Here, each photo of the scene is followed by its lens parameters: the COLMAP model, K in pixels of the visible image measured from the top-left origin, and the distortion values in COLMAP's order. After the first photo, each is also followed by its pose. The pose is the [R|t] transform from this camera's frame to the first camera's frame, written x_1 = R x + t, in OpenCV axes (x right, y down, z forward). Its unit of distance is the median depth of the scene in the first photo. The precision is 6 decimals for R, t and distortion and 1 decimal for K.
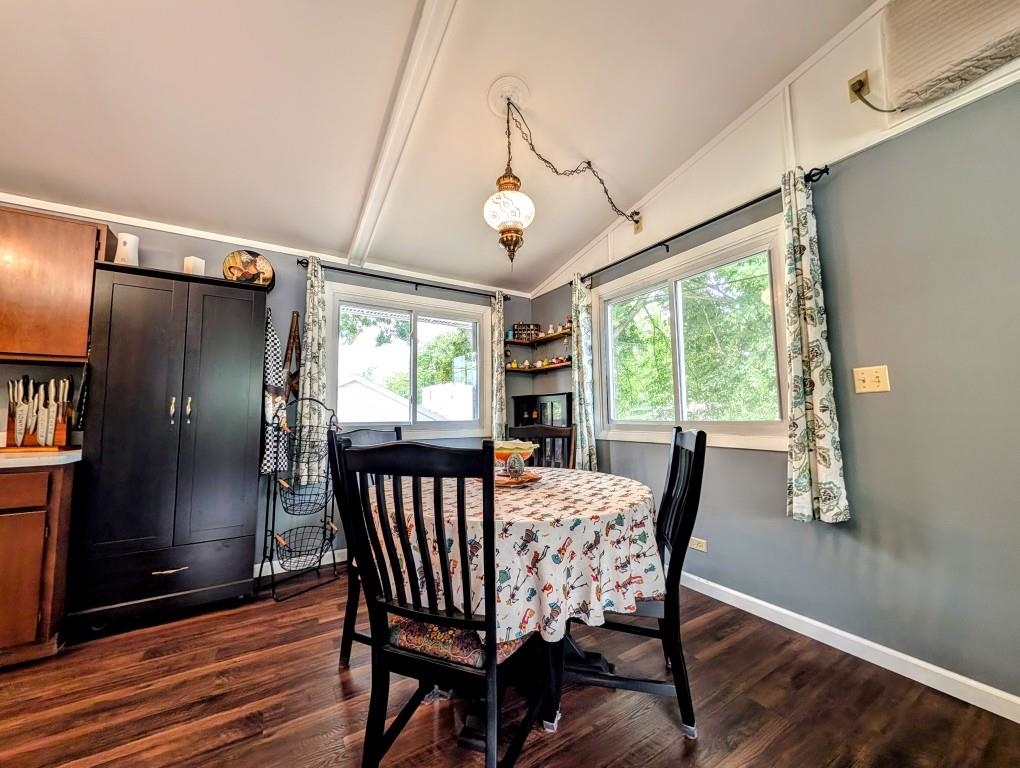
lens RADIAL K [[388.2, 0, 510.0], [0, 388.2, 384.0], [0, 0, 1]] dist [-0.000449, -0.000015]
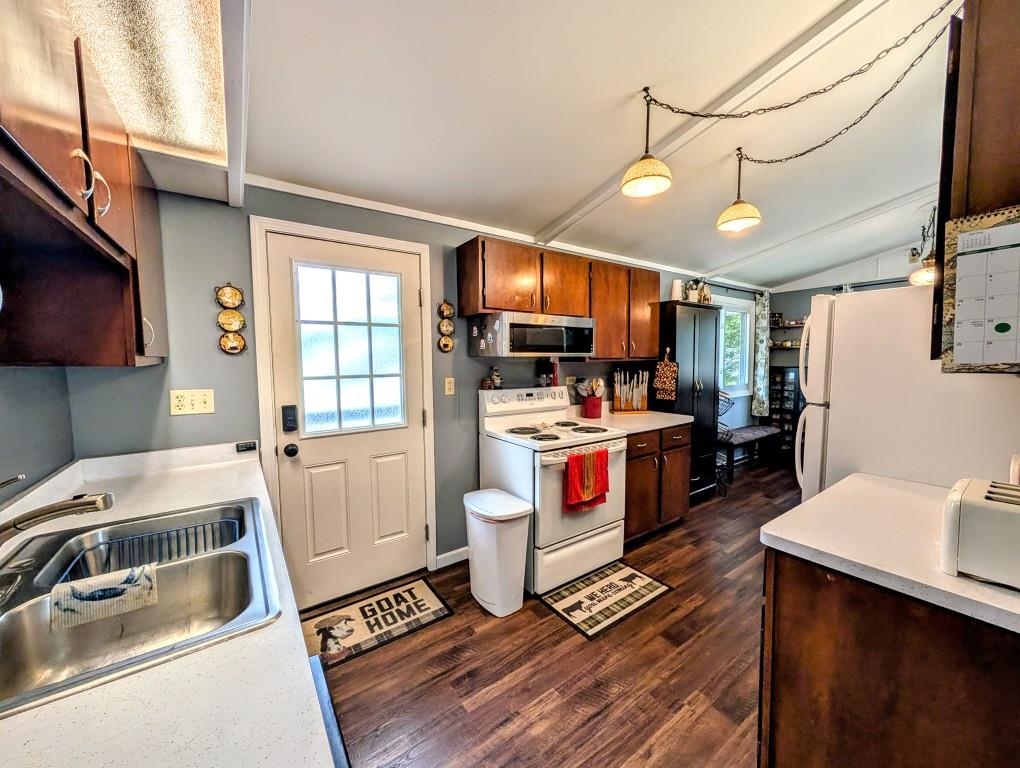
lens RADIAL K [[388.2, 0, 510.0], [0, 388.2, 384.0], [0, 0, 1]] dist [-0.000449, -0.000015]
pose [[0.998226, -0.002339, 0.059488, -1.815543], [-0.006585, 0.988759, 0.149371, -0.199644], [-0.059168, -0.149498, 0.986990, -0.624067]]
